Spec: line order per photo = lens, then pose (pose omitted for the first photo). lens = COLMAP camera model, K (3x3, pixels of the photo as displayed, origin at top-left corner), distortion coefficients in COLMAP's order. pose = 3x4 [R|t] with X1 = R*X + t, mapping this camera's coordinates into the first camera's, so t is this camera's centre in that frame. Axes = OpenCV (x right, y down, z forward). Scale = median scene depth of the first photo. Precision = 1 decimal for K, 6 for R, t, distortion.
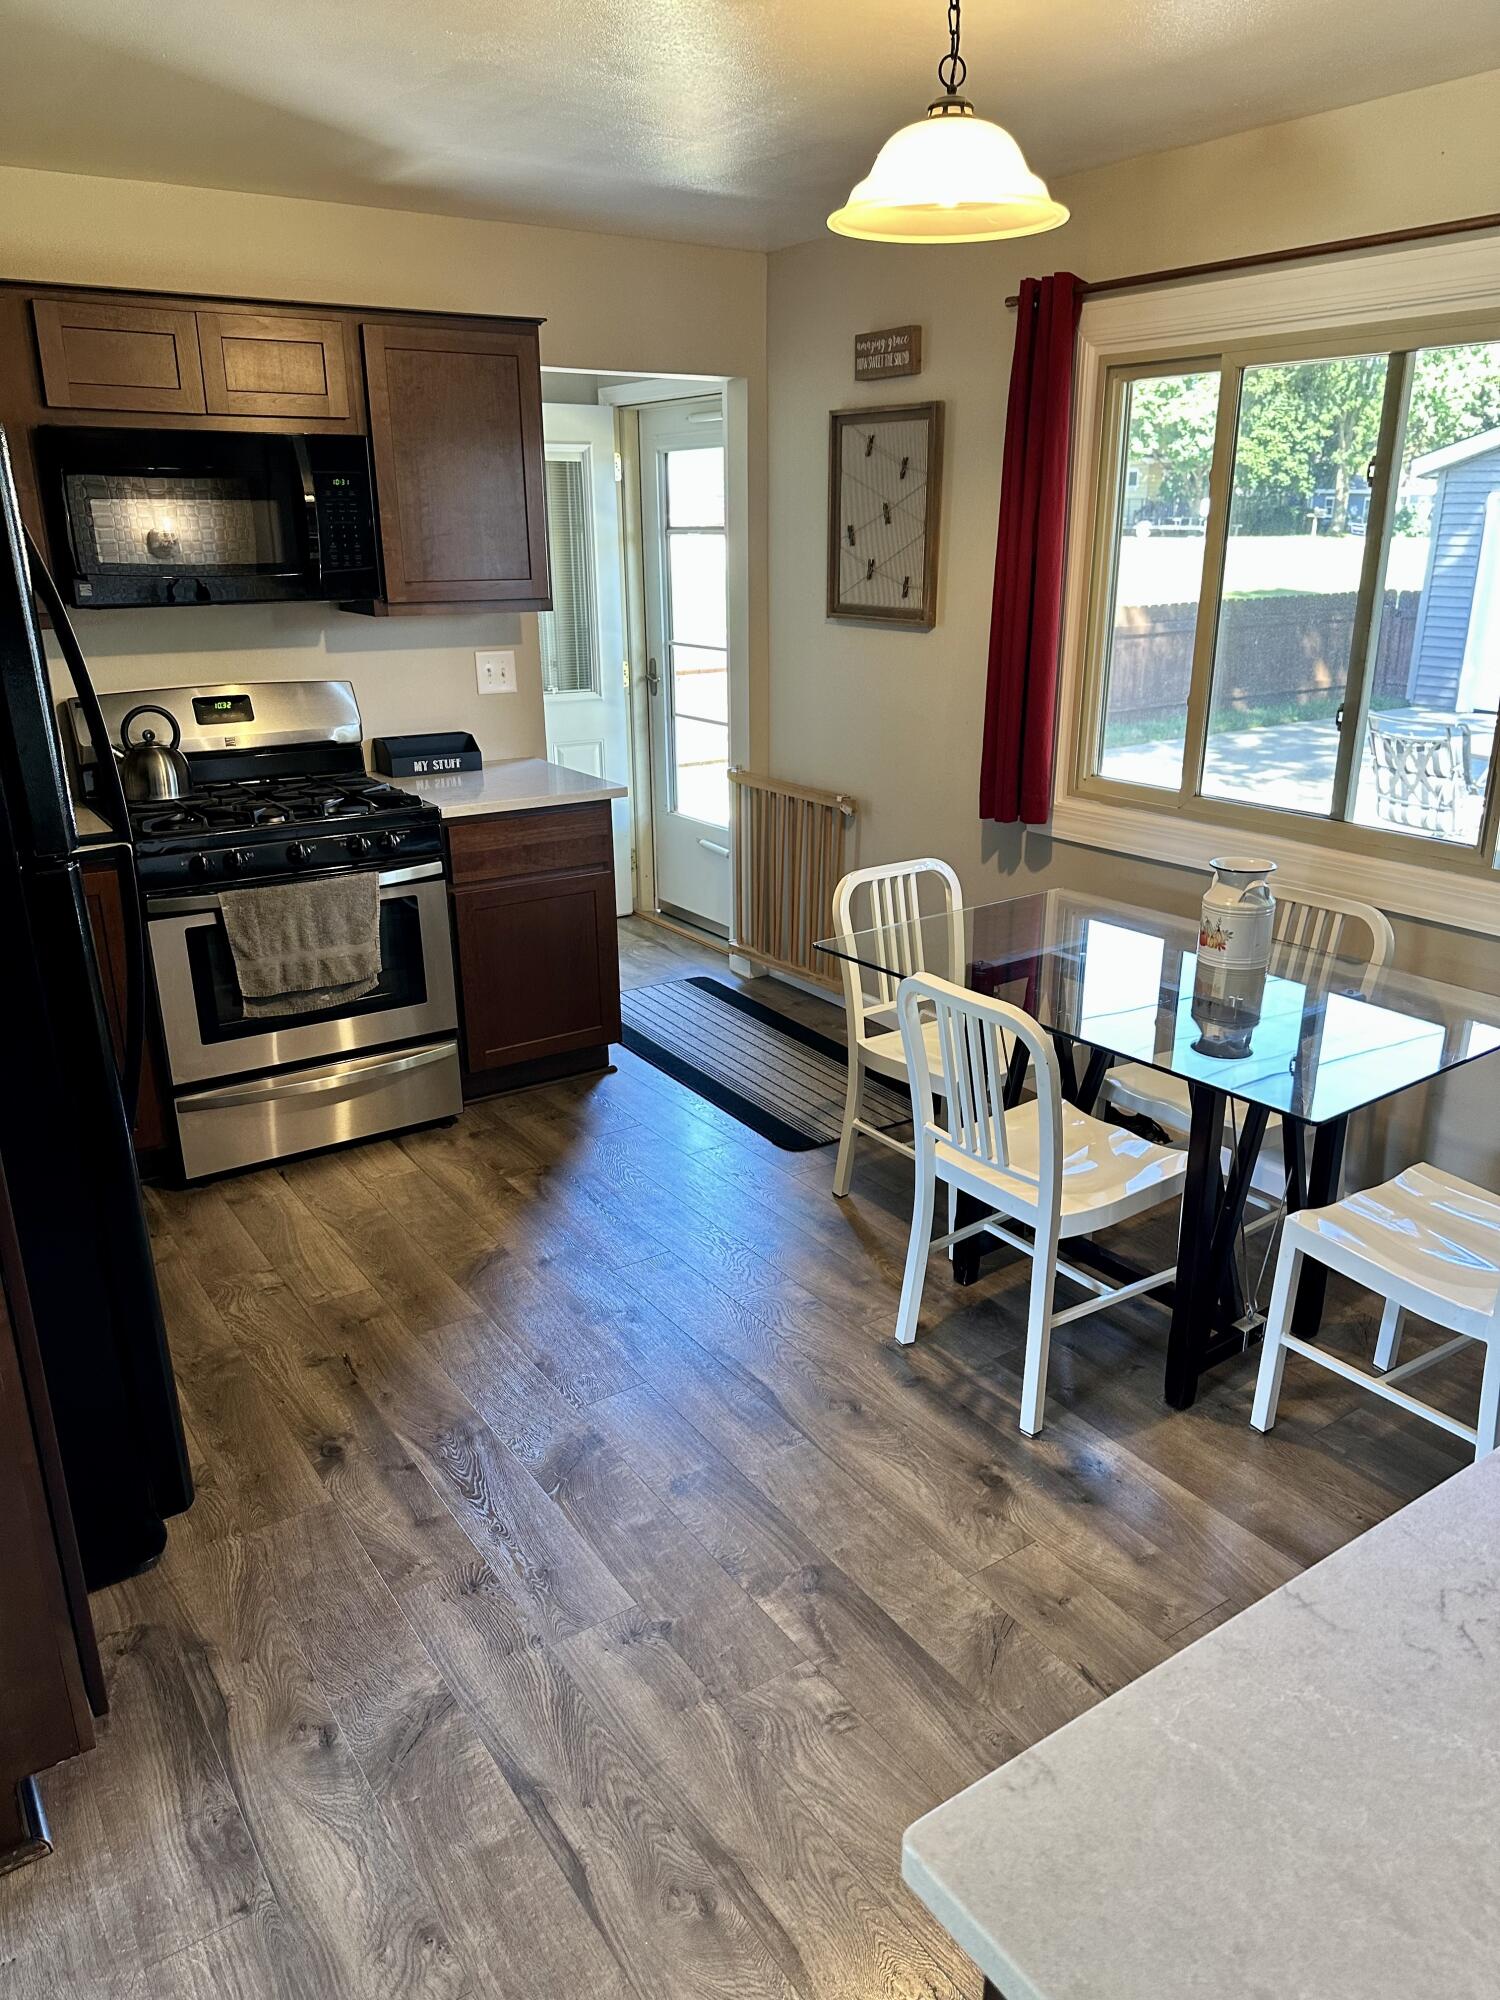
lens RADIAL K [[1419.0, 0, 744.5], [0, 1419.0, 1001.4], [0, 0, 1]] dist [0.077890, -0.146614]
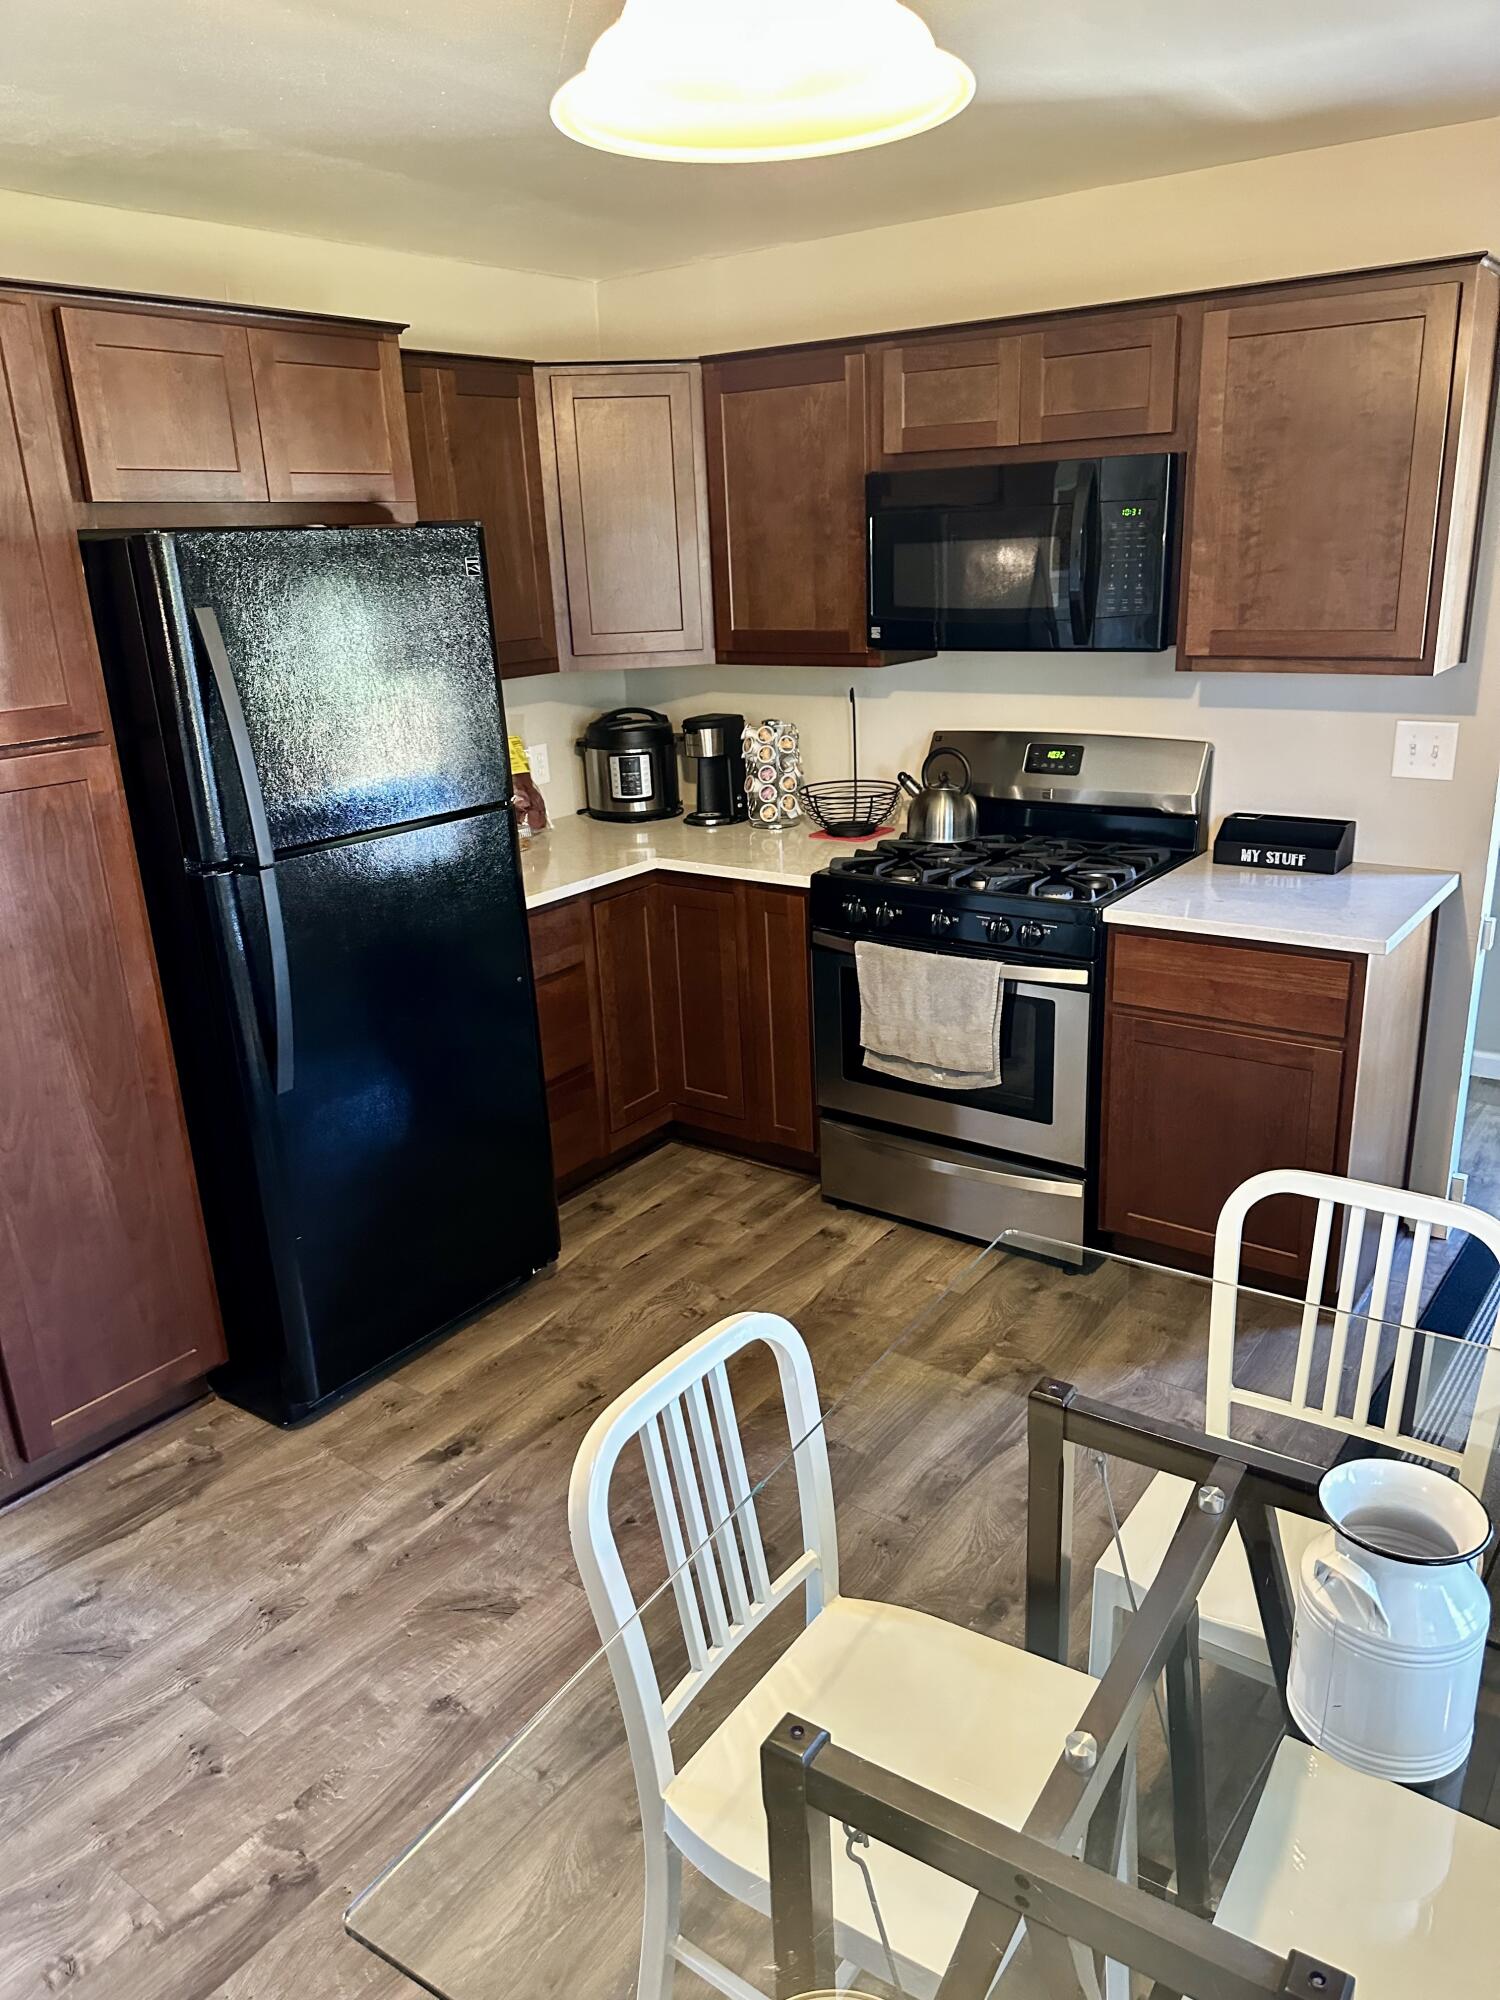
lens RADIAL K [[1367.3, 0, 756.7], [0, 1367.3, 1012.4], [0, 0, 1]] dist [0.002850, -0.016117]
pose [[0.353939, 0.293159, -0.888136, 0.599557], [-0.258326, 0.943307, 0.208422, -0.267209], [0.898885, 0.155660, 0.409604, 0.708047]]
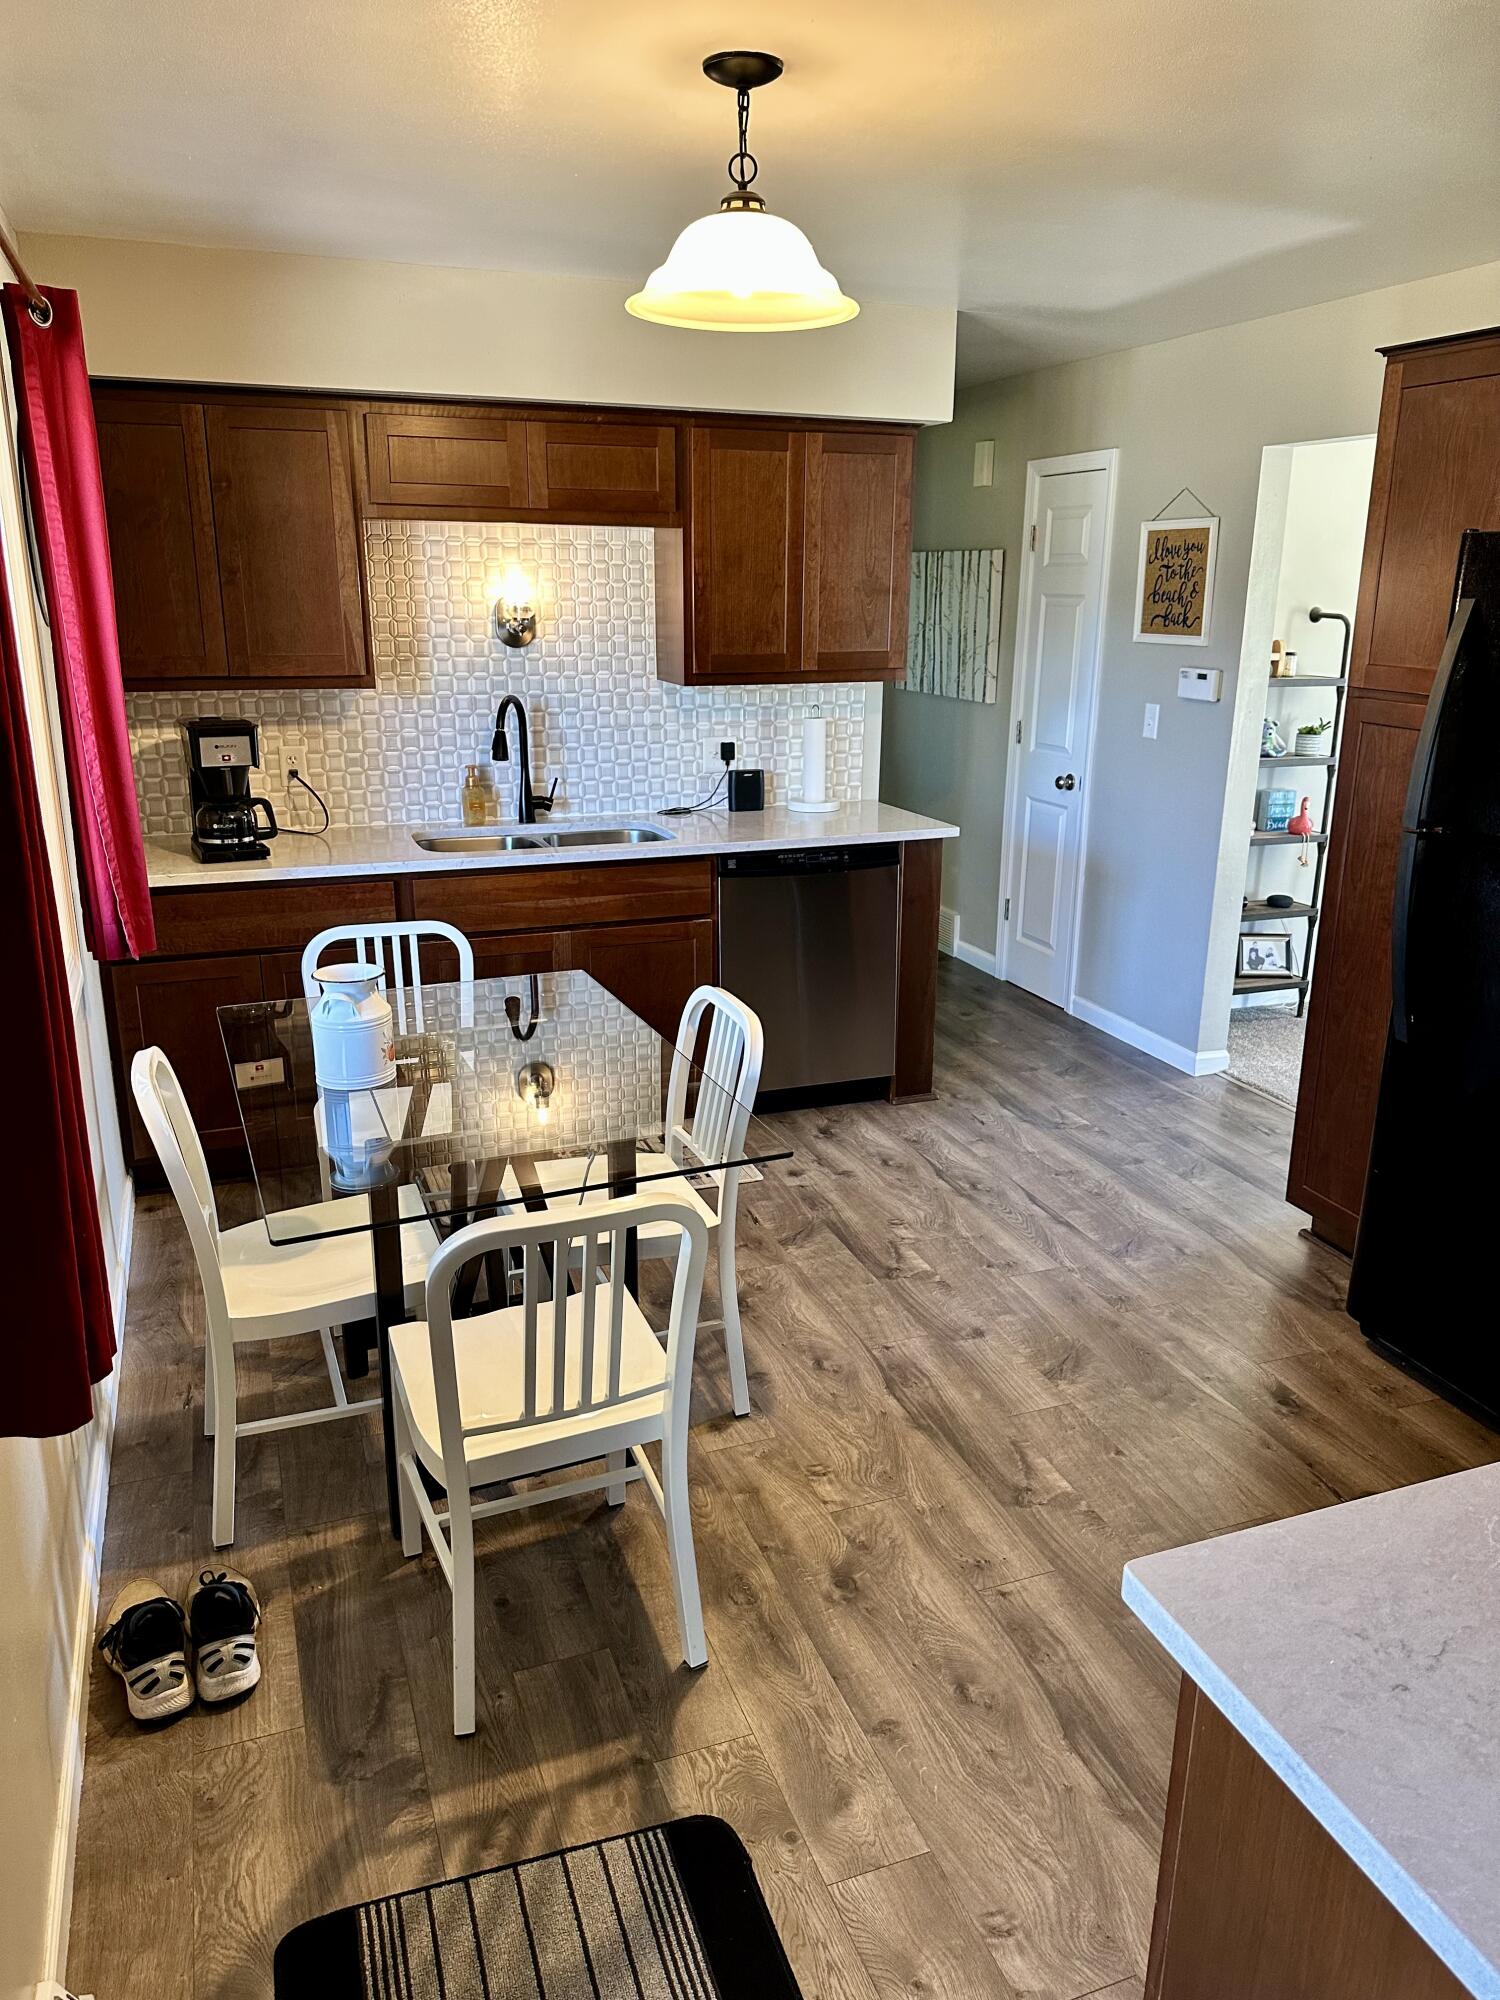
lens RADIAL K [[1419.0, 0, 744.5], [0, 1419.0, 1001.4], [0, 0, 1]] dist [0.077890, -0.146614]
pose [[-0.973856, -0.065477, 0.217524, -0.093751], [0.070940, 0.822012, 0.565035, -0.601305], [-0.215804, 0.565694, -0.795876, 1.764541]]
